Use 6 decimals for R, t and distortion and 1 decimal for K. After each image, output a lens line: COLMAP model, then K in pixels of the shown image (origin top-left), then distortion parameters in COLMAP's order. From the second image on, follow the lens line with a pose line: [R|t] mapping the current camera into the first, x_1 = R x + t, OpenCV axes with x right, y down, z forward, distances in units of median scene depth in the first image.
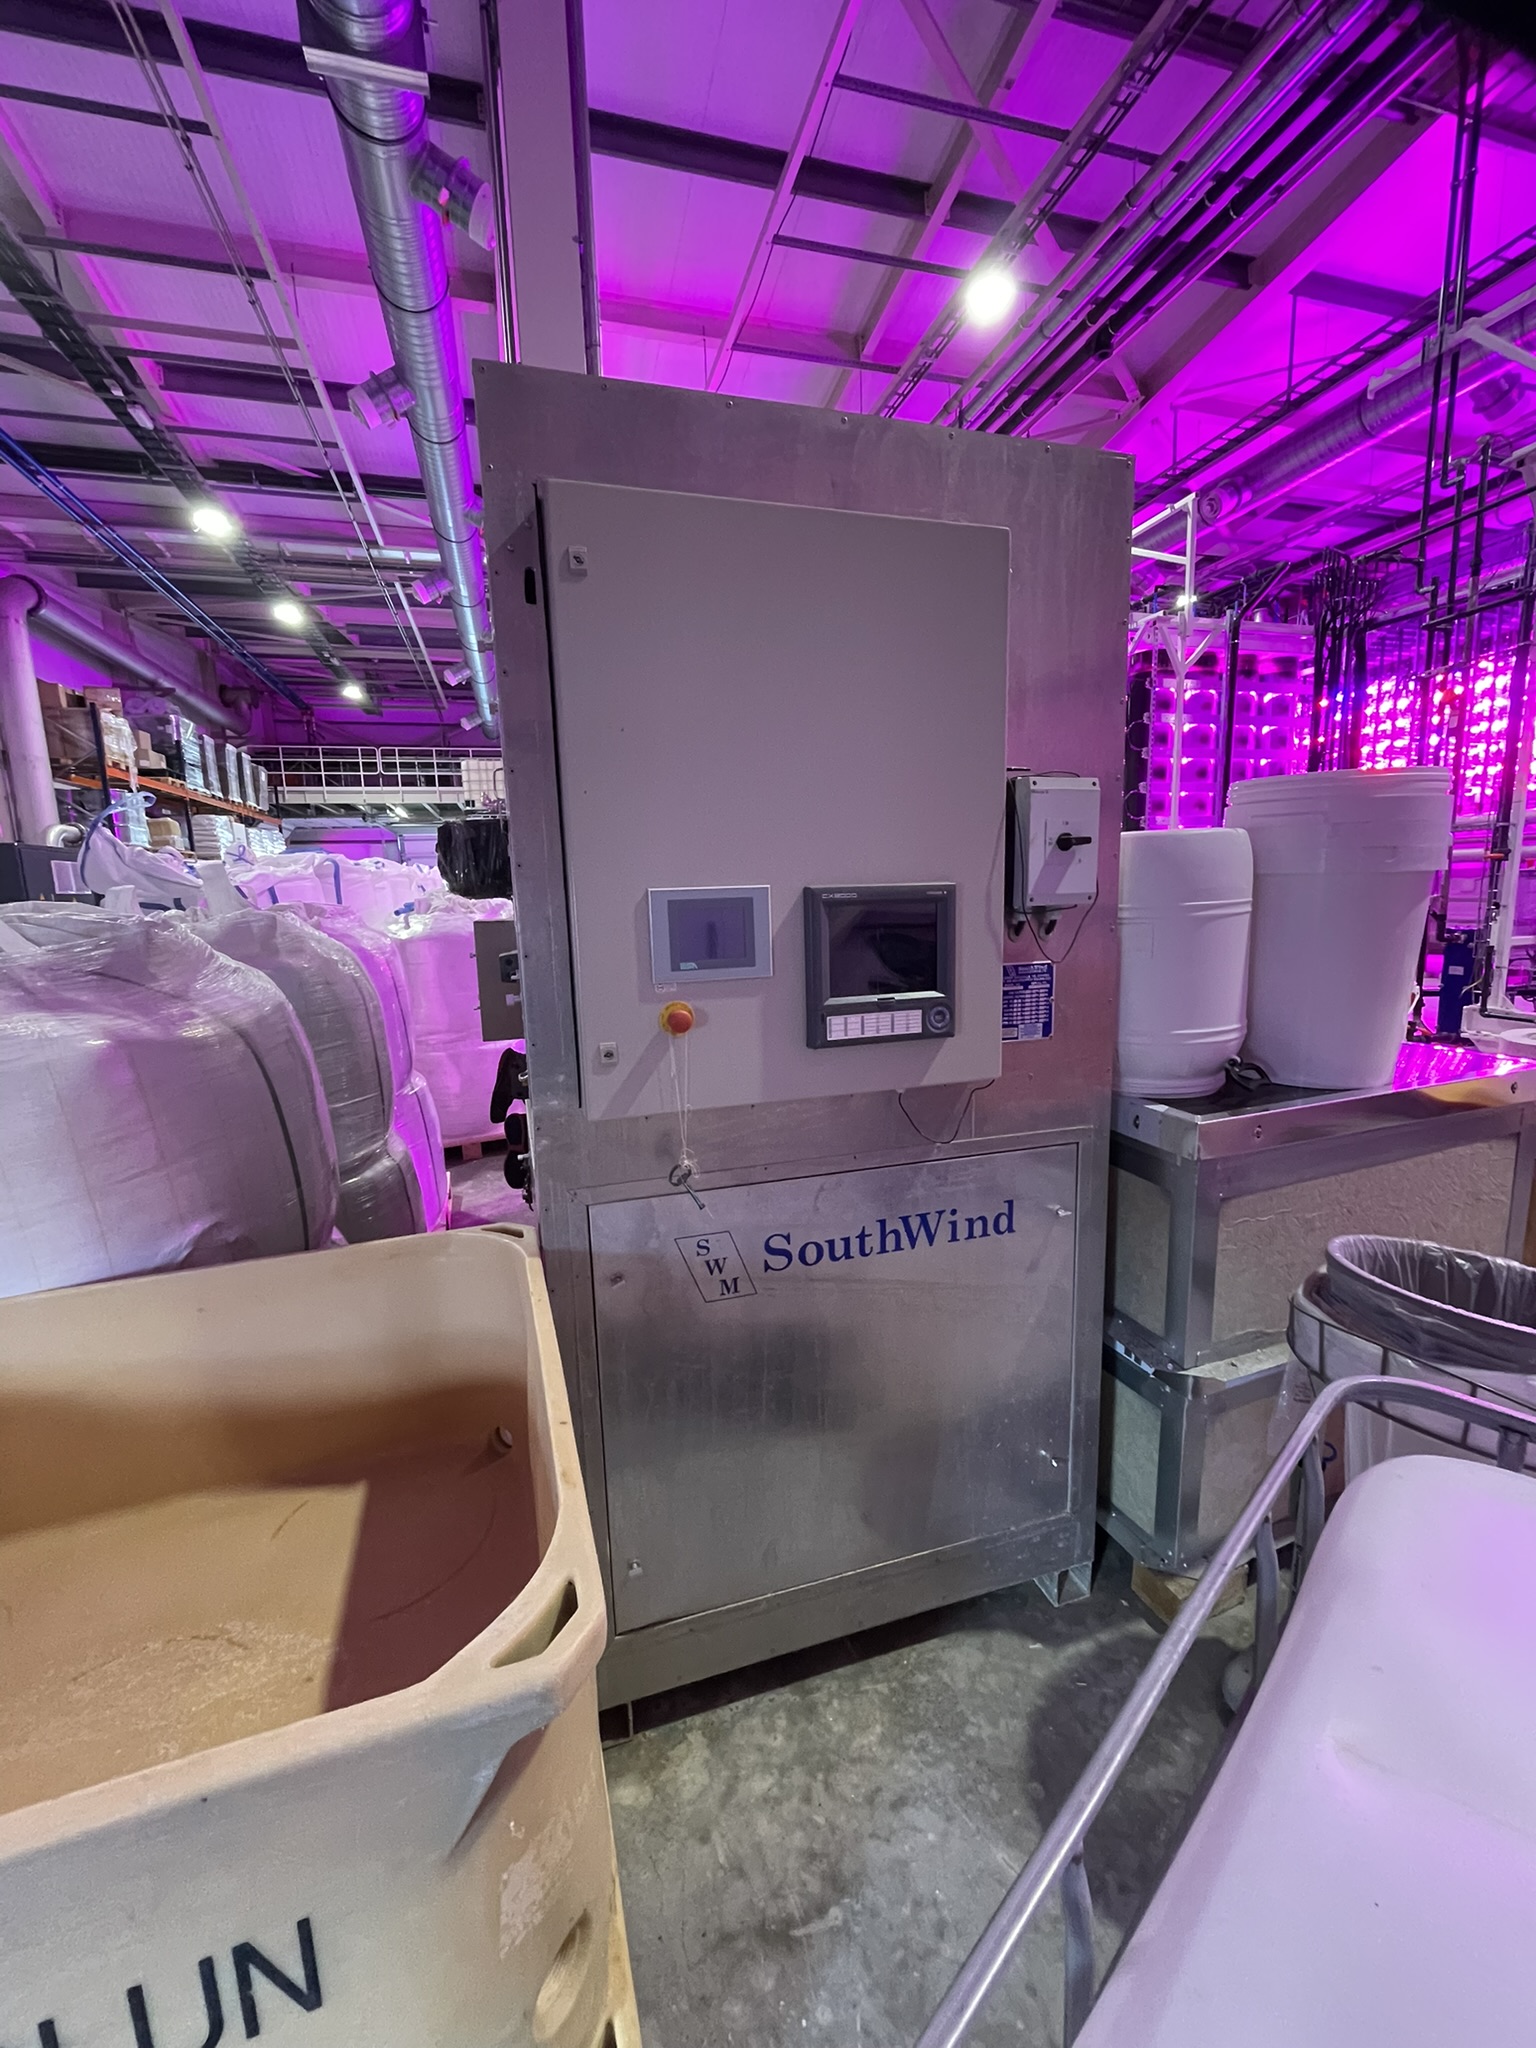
lens RADIAL K [[825.3, 0, 767.3], [0, 825.3, 1028.0], [0, 0, 1]] dist [-0.006110, -0.000058]
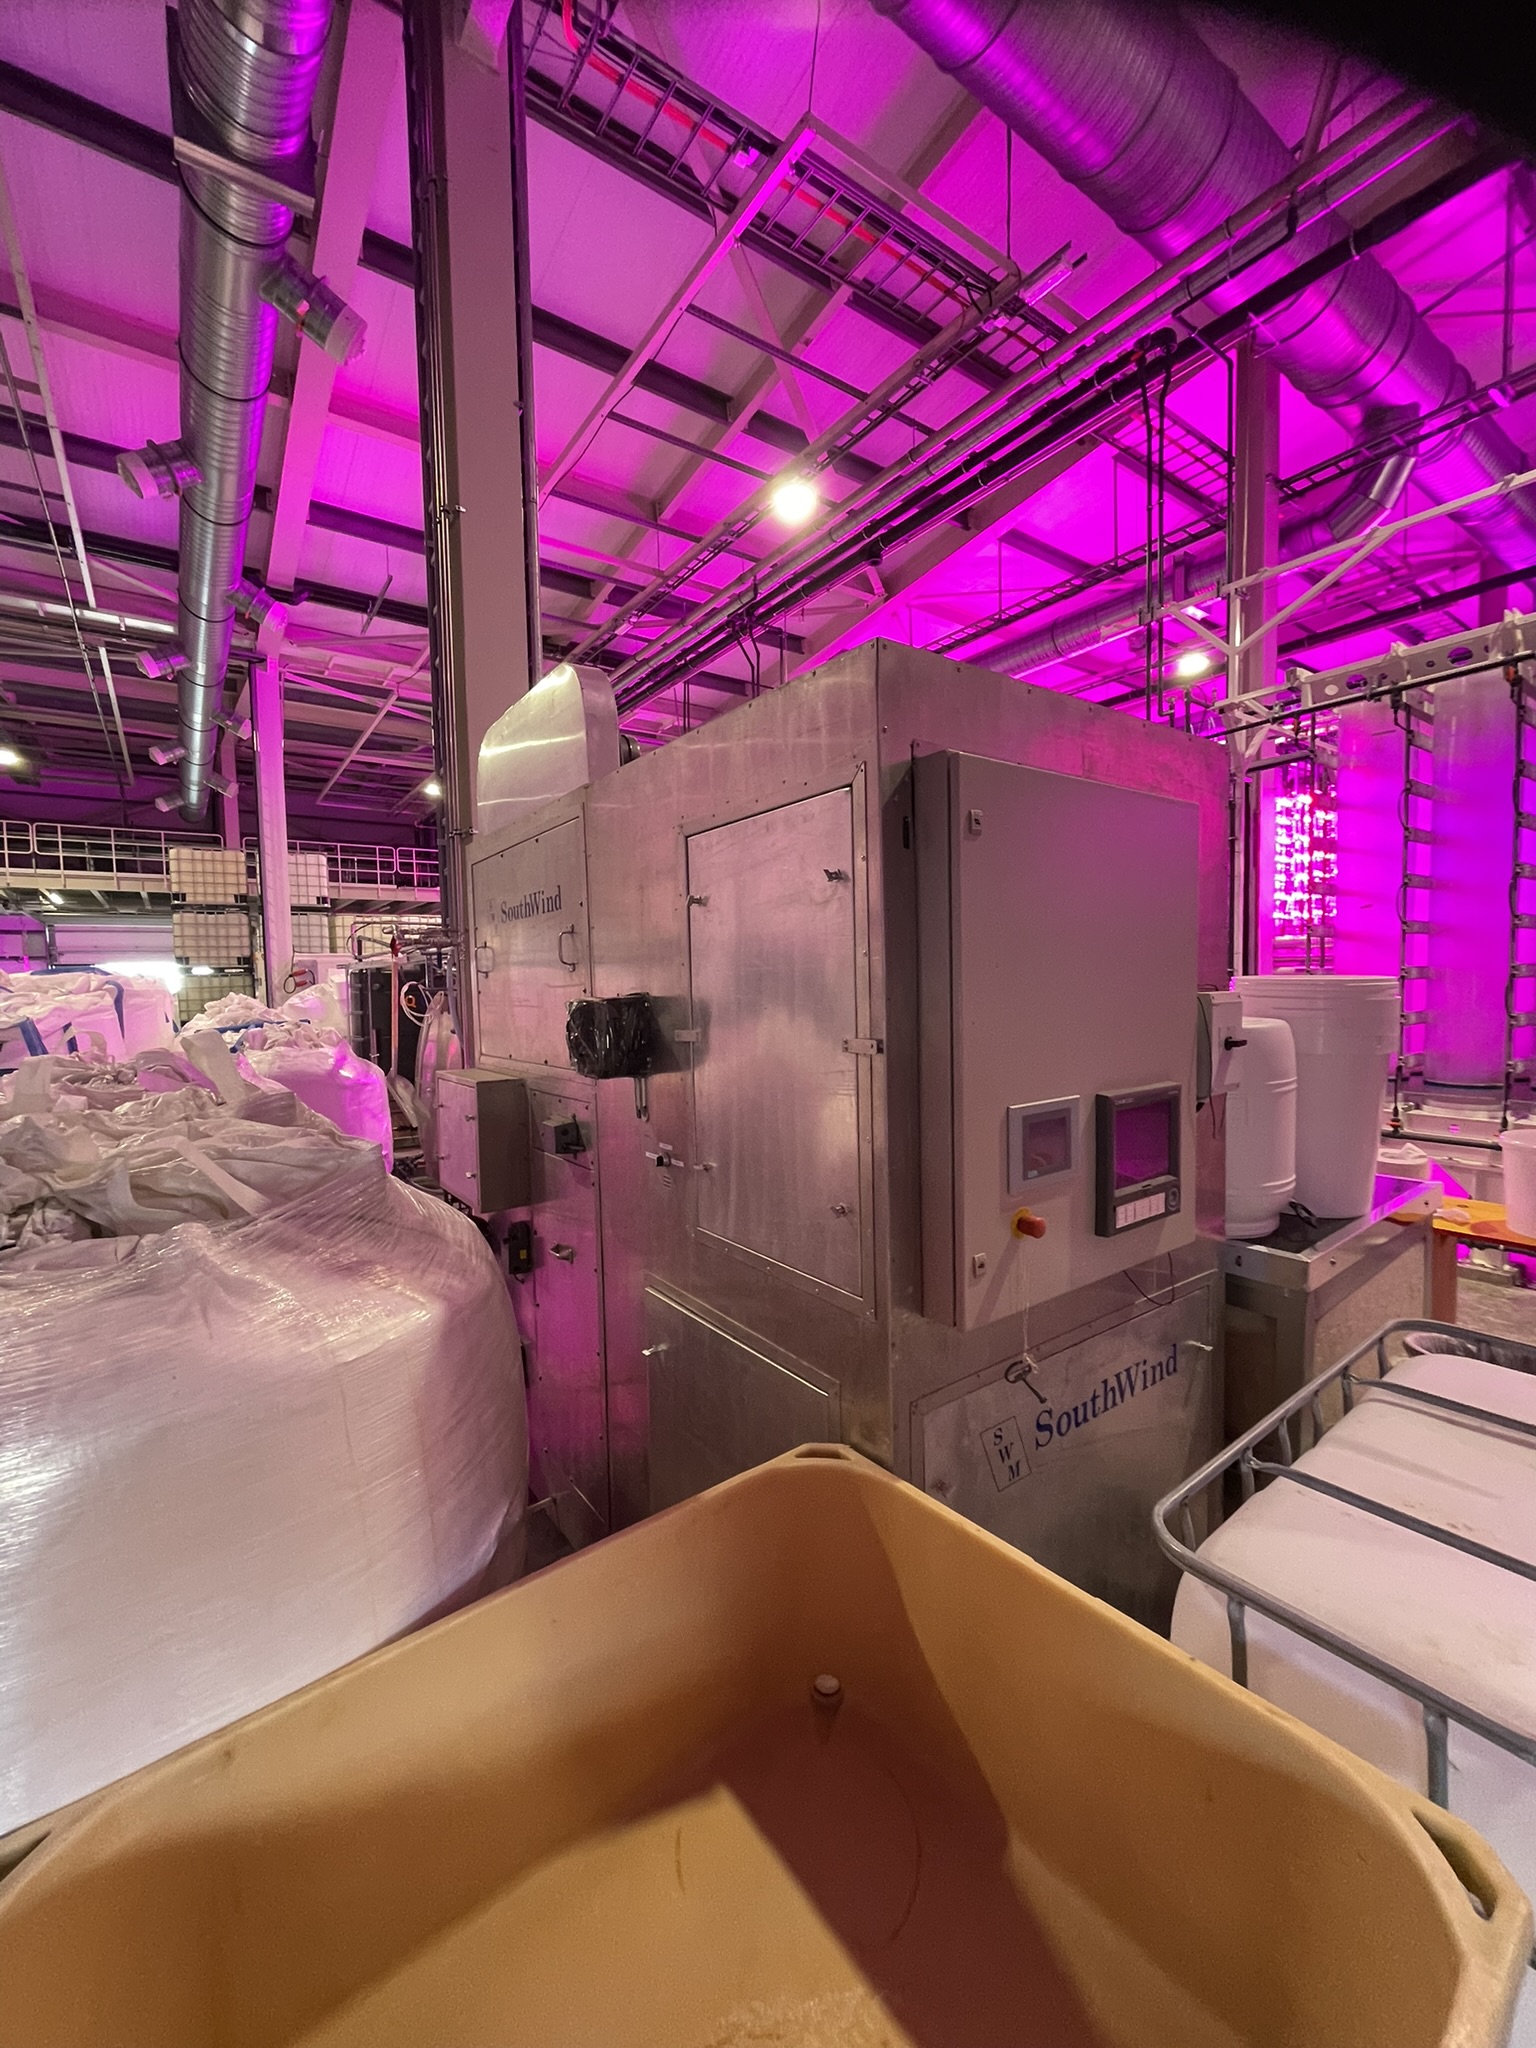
lens RADIAL K [[825.3, 0, 775.3], [0, 825.3, 1027.1], [0, 0, 1]] dist [-0.006110, -0.000058]
pose [[0.944246, -0.007380, 0.329159, -0.169449], [0.046723, 0.992634, -0.111775, -0.035544], [-0.325909, 0.120923, 0.937636, 0.014687]]
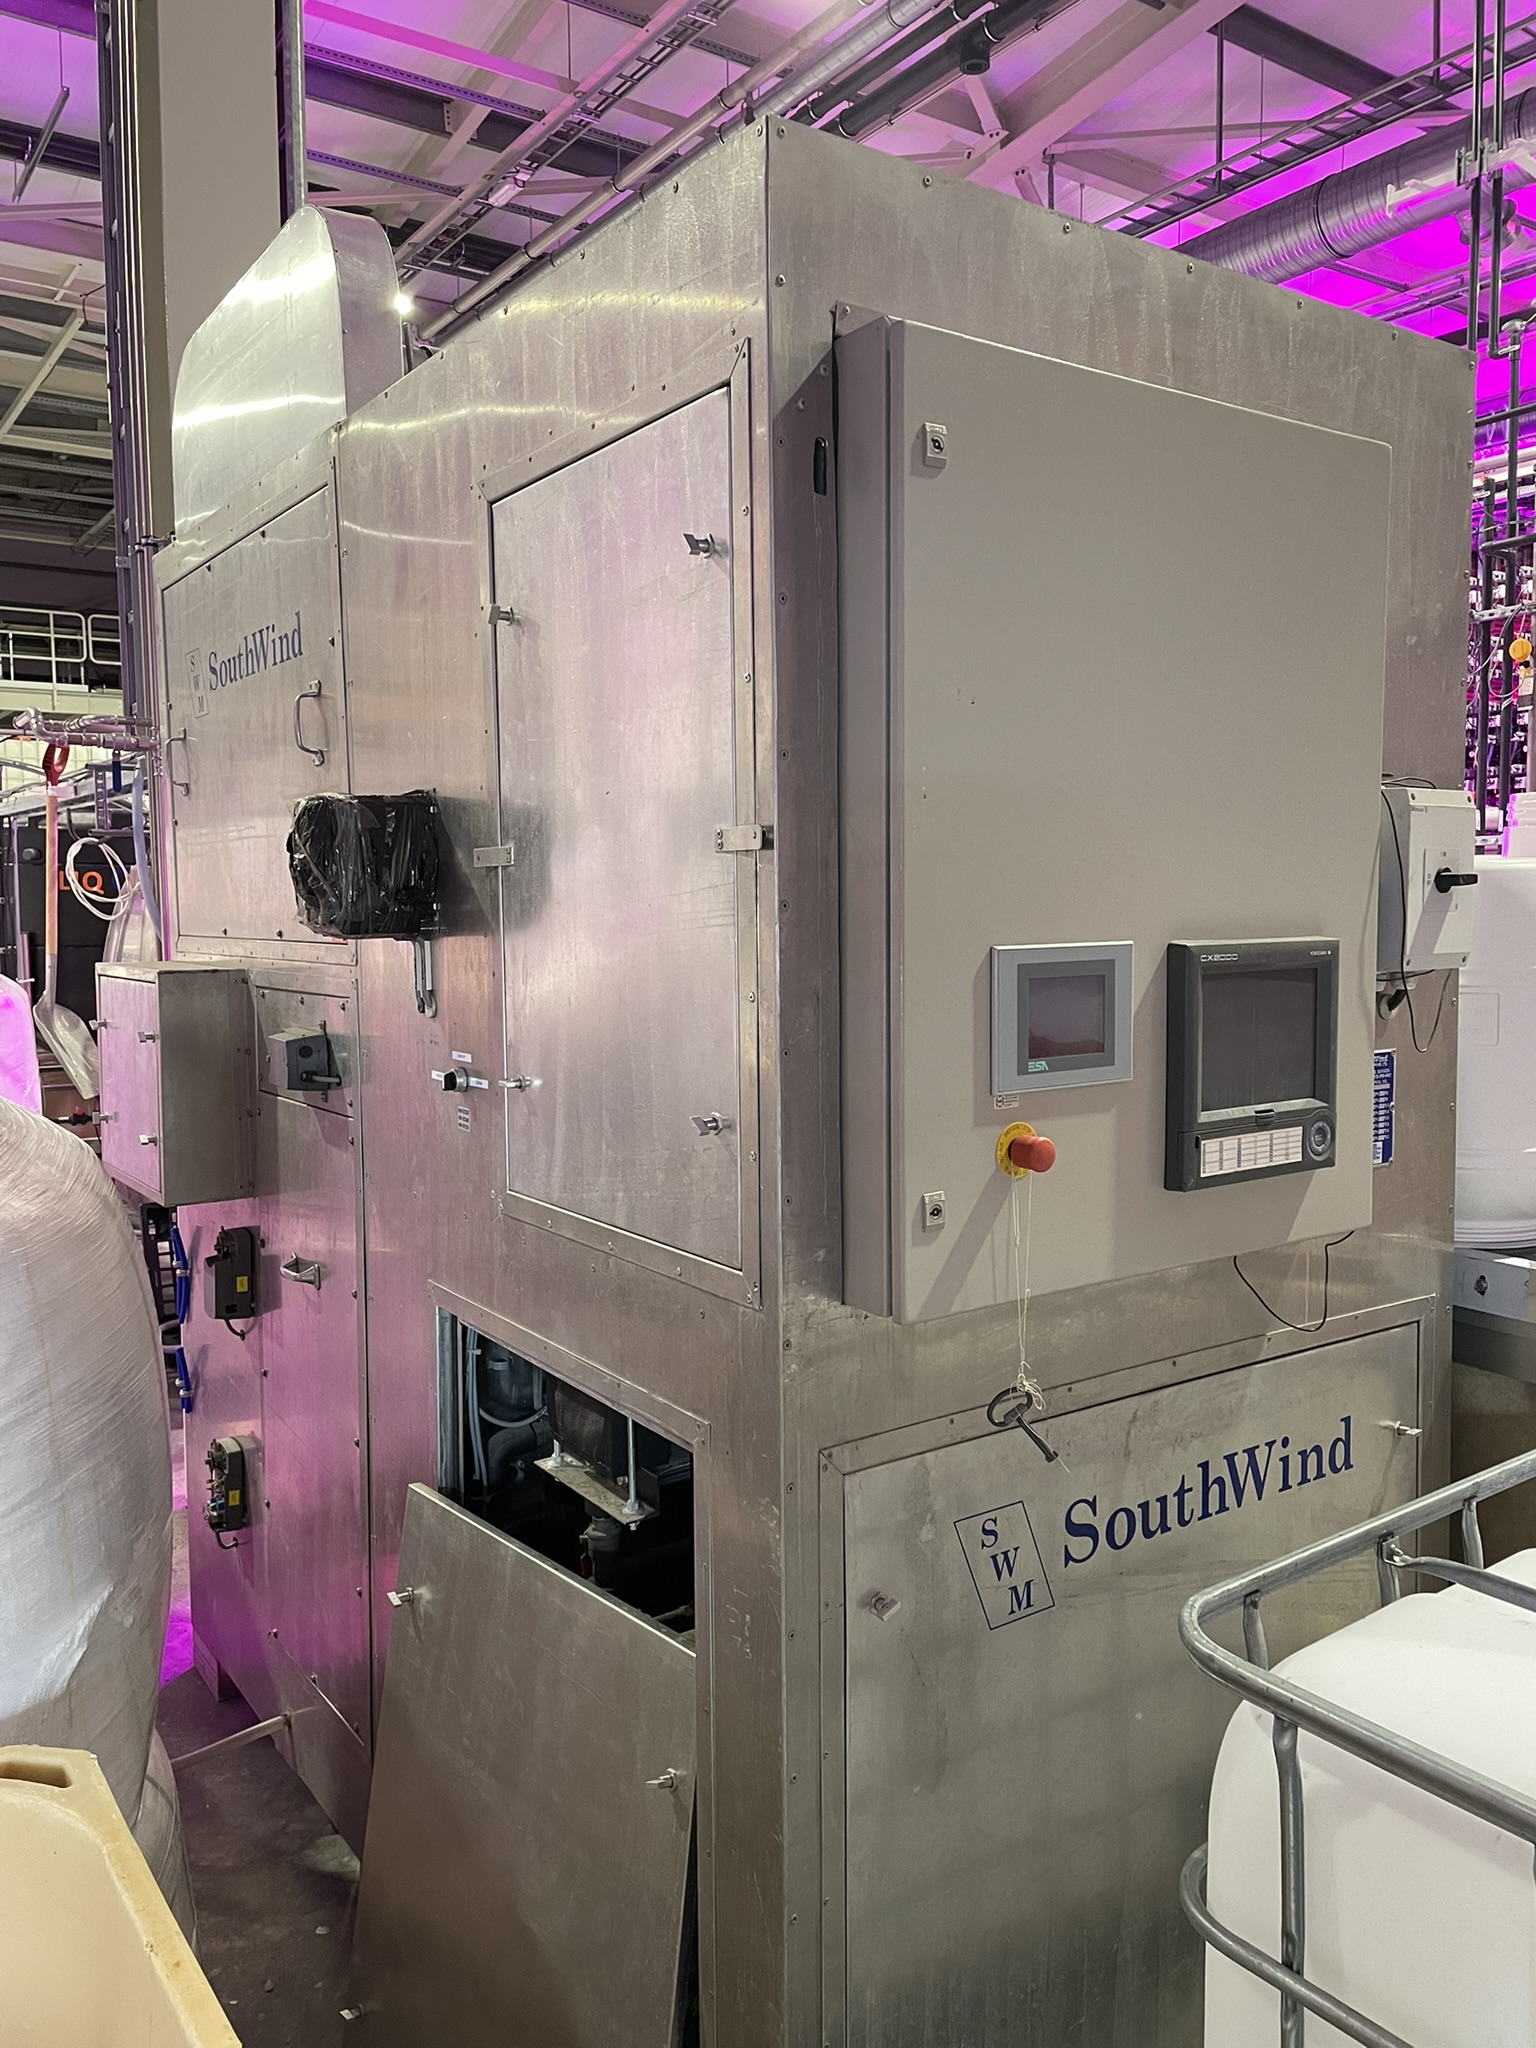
lens RADIAL K [[1546.1, 0, 781.2], [0, 1546.1, 997.9], [0, 0, 1]] dist [0.066192, -0.085327]
pose [[0.949554, 0.002073, 0.313598, -0.144086], [0.029532, 0.994943, -0.095997, -0.004133], [-0.312211, 0.100415, 0.944691, -0.015335]]
